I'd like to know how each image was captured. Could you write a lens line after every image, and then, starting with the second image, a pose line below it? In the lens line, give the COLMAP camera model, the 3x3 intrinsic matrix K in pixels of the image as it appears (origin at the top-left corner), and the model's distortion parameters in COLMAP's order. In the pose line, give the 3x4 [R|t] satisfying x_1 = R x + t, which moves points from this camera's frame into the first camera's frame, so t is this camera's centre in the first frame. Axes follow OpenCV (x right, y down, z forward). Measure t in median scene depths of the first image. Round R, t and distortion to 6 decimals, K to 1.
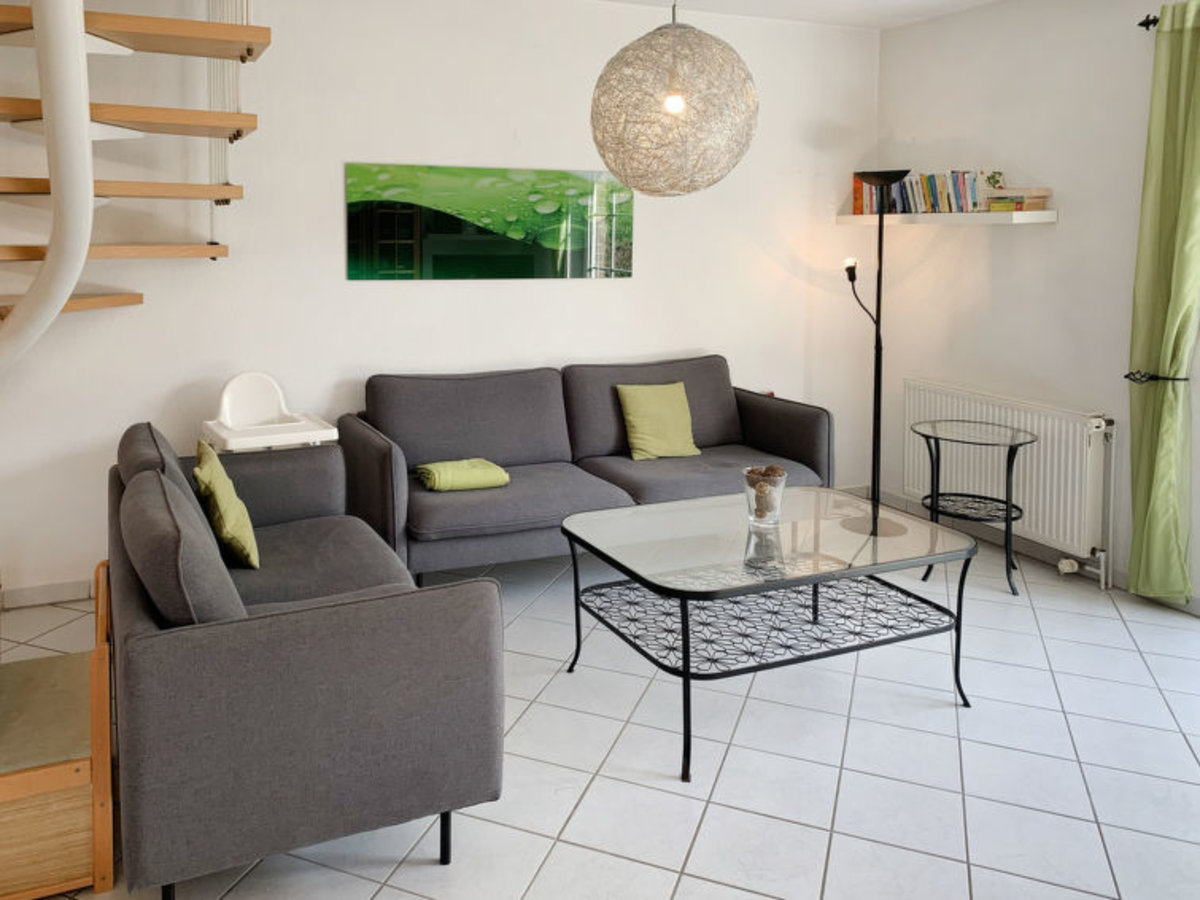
lens RADIAL K [[903.2, 0, 600.0], [0, 903.2, 450.0], [0, 0, 1]] dist [-0.003059, -0.005207]
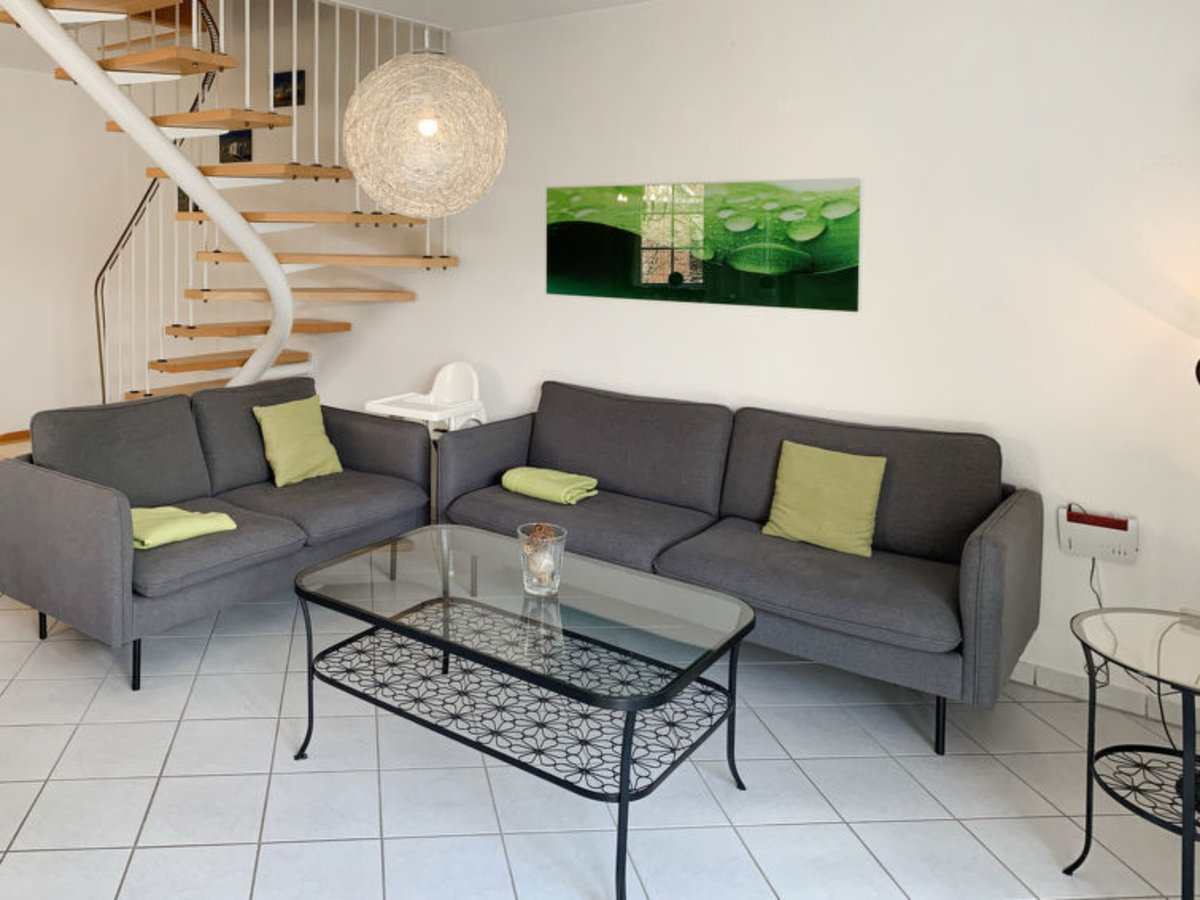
lens RADIAL K [[903.2, 0, 600.0], [0, 903.2, 450.0], [0, 0, 1]] dist [-0.003059, -0.005207]
pose [[0.470433, 0.191718, -0.861357, 0.686100], [-0.223036, 0.970254, 0.094144, -0.110272], [0.853784, 0.147825, 0.499199, 0.486284]]
